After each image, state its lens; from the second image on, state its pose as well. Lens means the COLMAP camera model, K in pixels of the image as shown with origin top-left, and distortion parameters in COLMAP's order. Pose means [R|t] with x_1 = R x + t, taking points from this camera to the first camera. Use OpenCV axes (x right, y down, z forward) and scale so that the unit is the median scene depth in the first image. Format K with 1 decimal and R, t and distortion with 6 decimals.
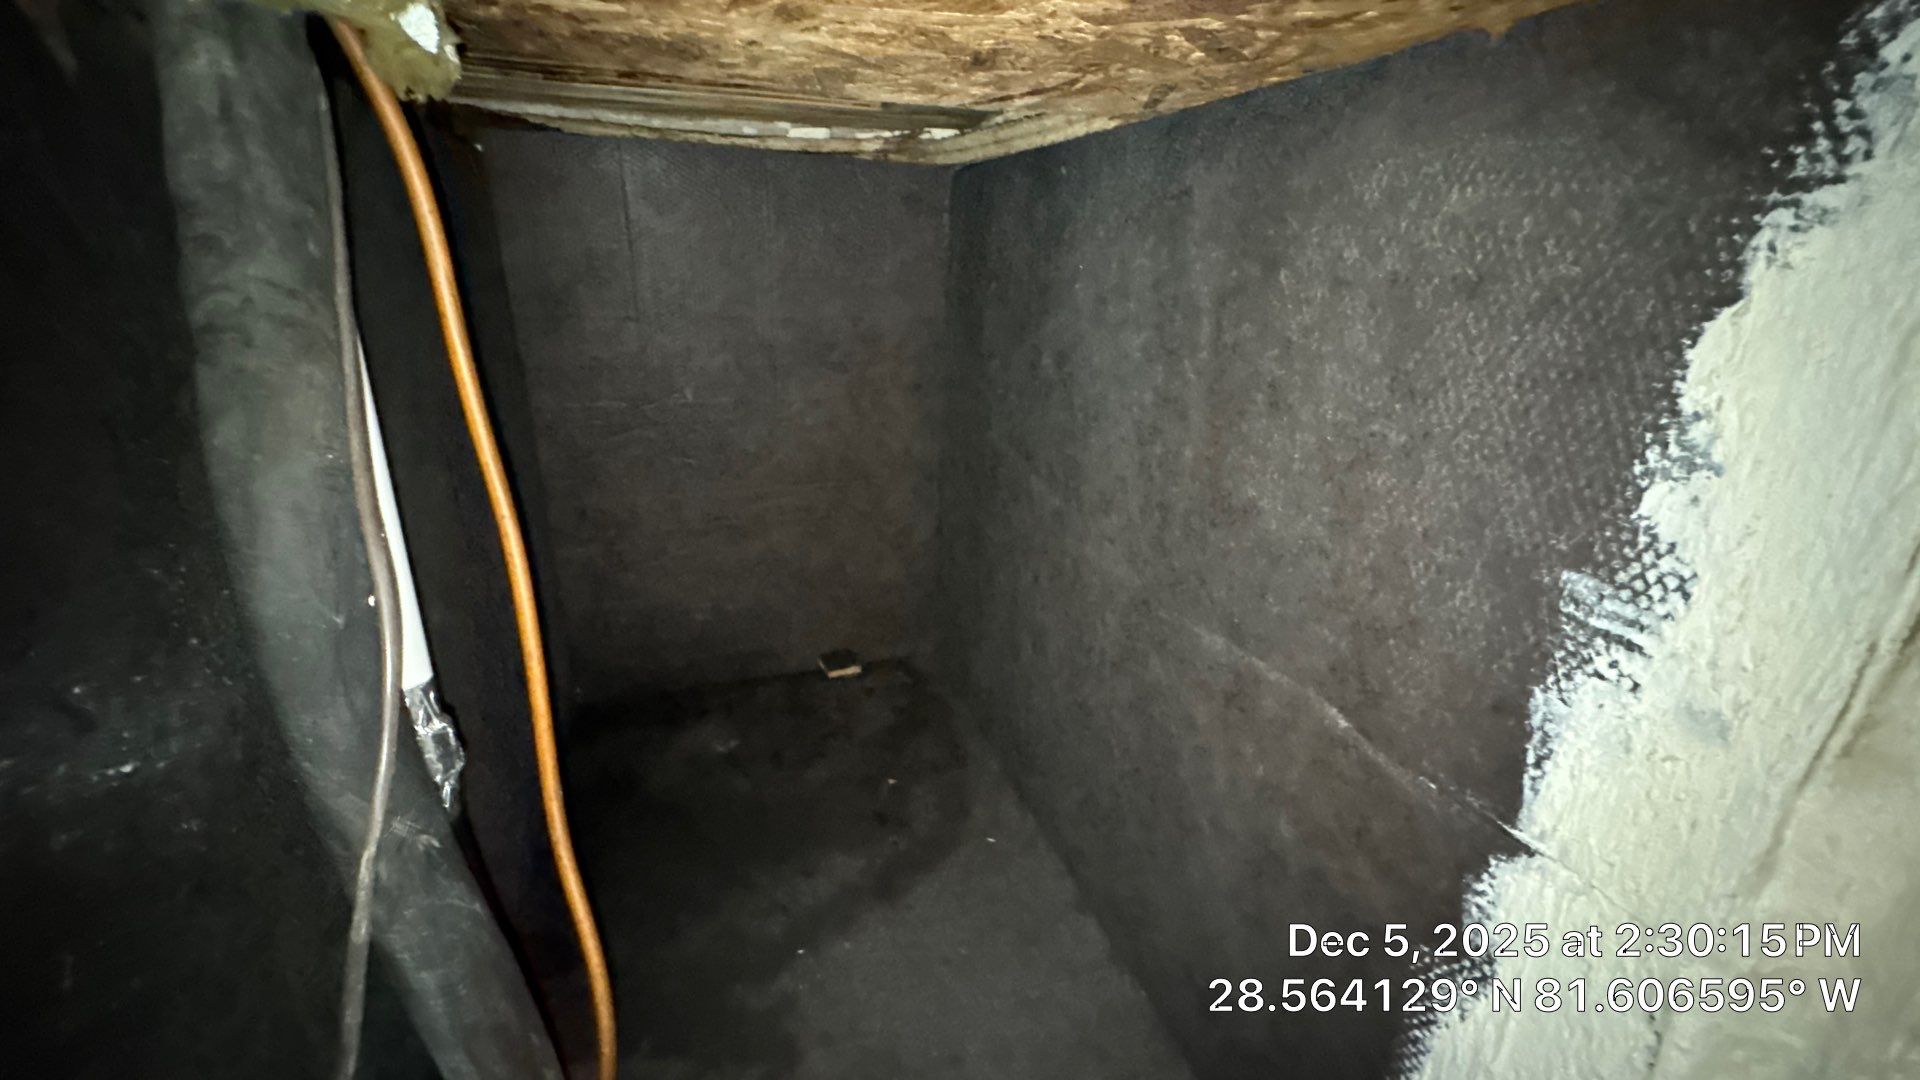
lens RADIAL K [[768.7, 0, 960.1], [0, 768.7, 541.8], [0, 0, 1]] dist [-0.005063, 0.000673]
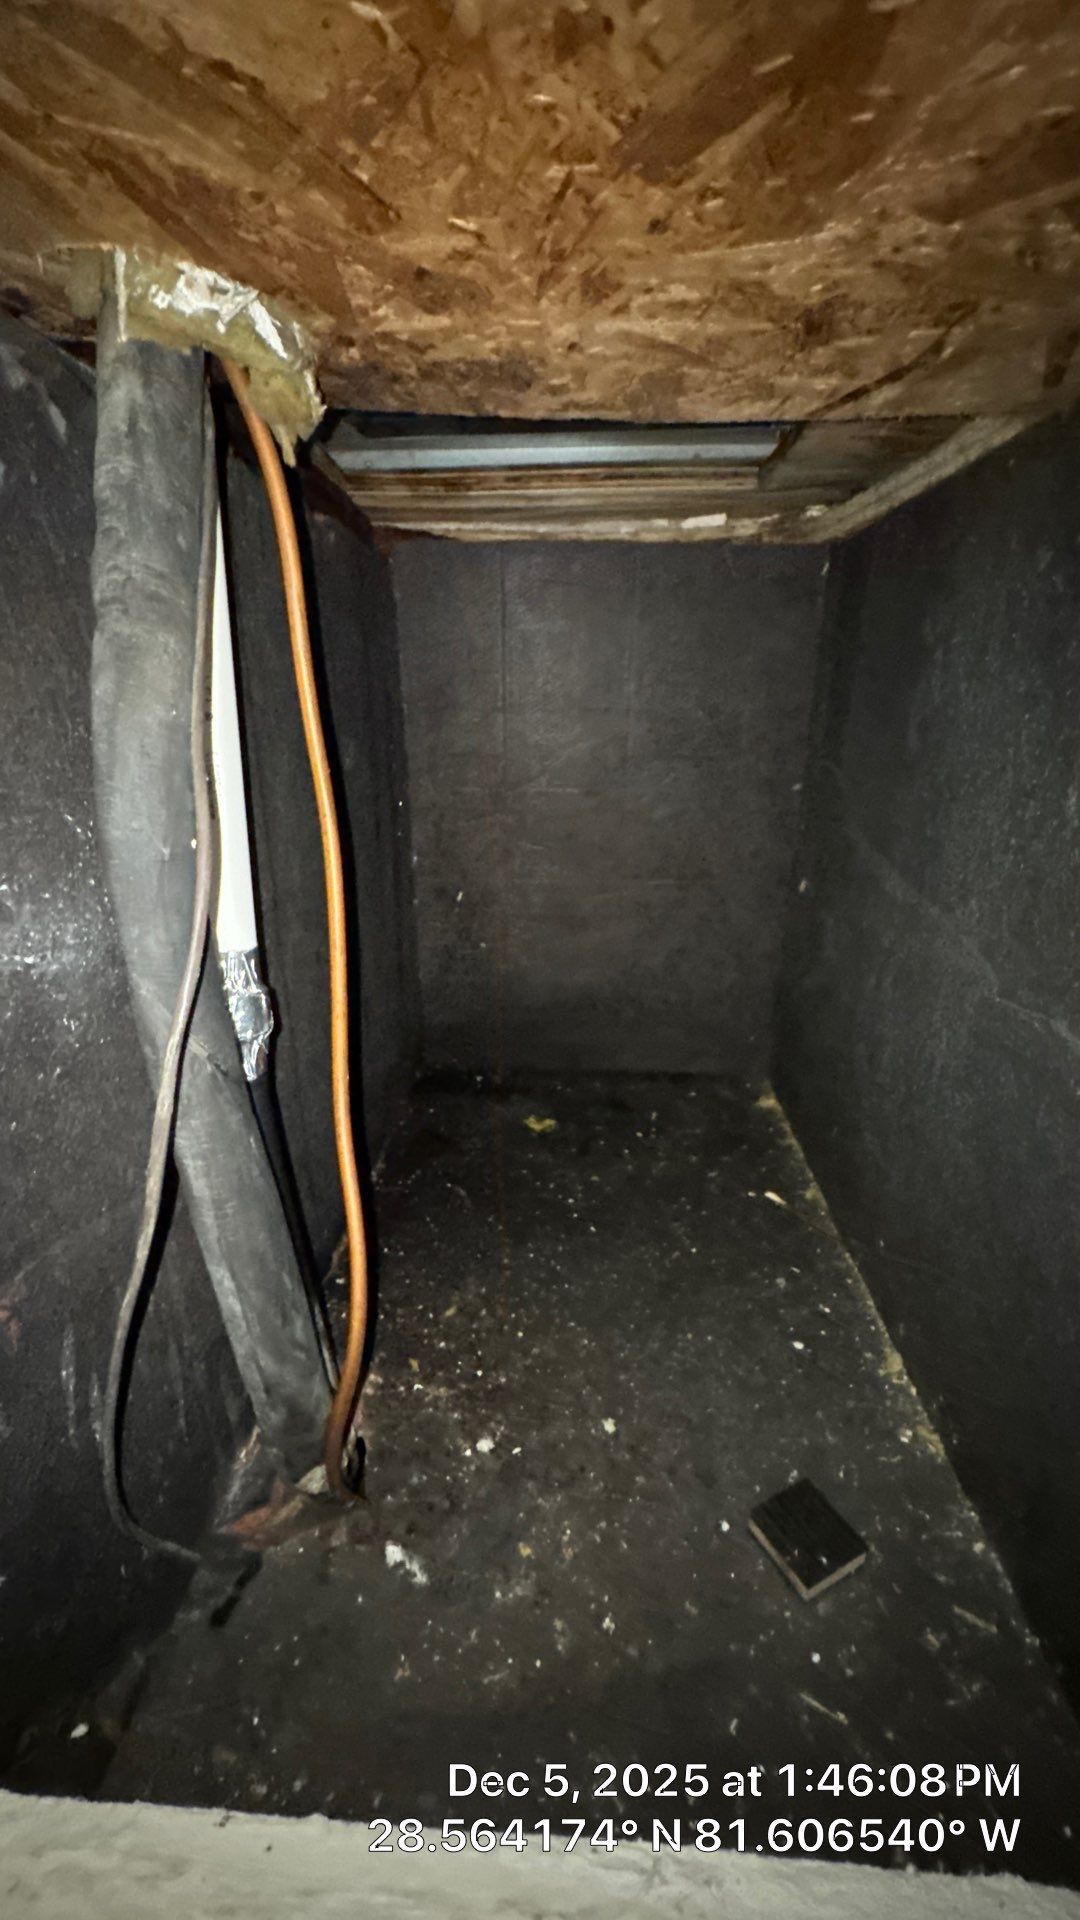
lens RADIAL K [[768.7, 0, 540.4], [0, 768.7, 960.4], [0, 0, 1]] dist [-0.005063, 0.000673]
pose [[0.925500, 0.095915, -0.366401, 0.139842], [-0.108205, 0.994042, -0.013102, 0.173233], [0.362961, 0.051773, 0.930365, 0.088684]]
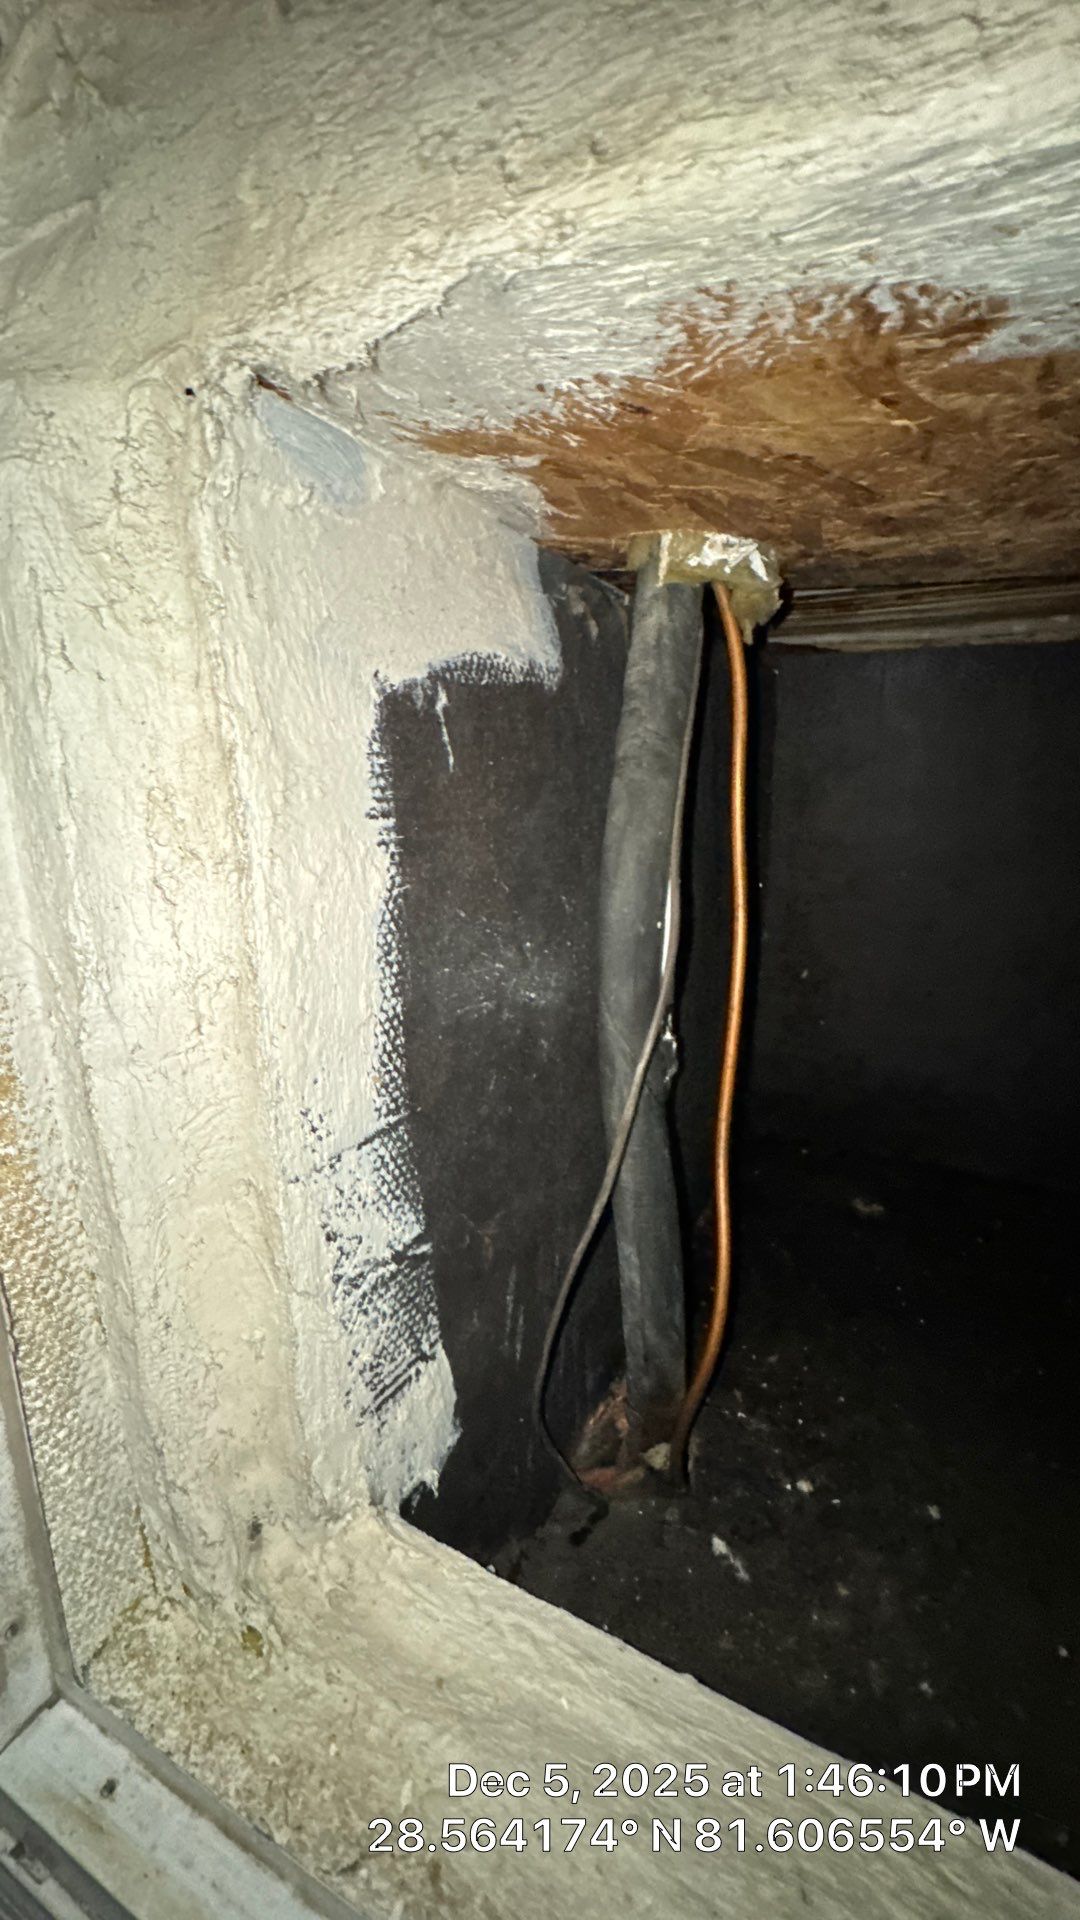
lens RADIAL K [[768.7, 0, 538.0], [0, 768.7, 959.0], [0, 0, 1]] dist [-0.005063, 0.000673]
pose [[0.699208, 0.142472, -0.700578, 0.161677], [-0.228118, 0.973178, -0.029763, 0.206409], [0.677547, 0.180625, 0.712955, -0.256671]]
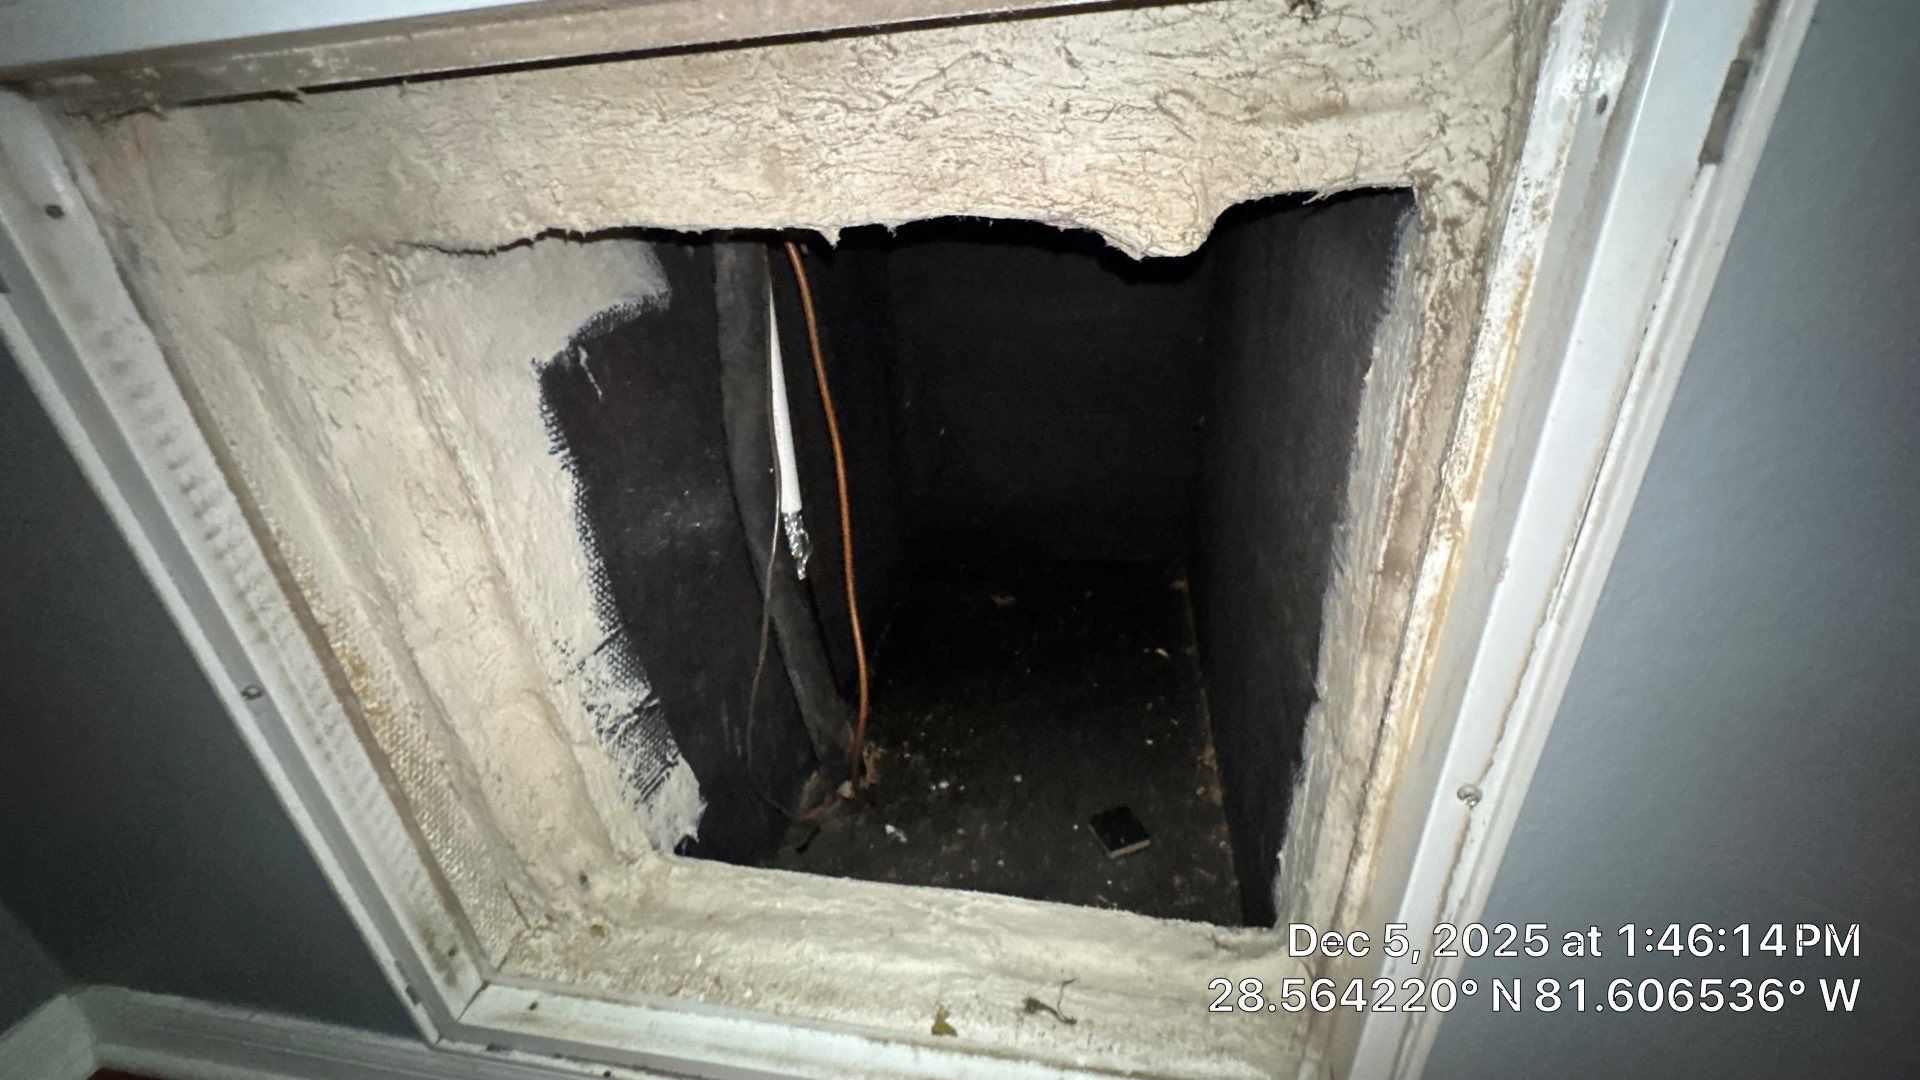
lens RADIAL K [[768.7, 0, 964.1], [0, 768.7, 542.2], [0, 0, 1]] dist [-0.005063, 0.000673]
pose [[0.869880, 0.139603, -0.473096, 0.786364], [-0.083721, 0.986984, 0.137307, -0.070542], [0.486107, -0.079832, 0.870245, -0.699592]]
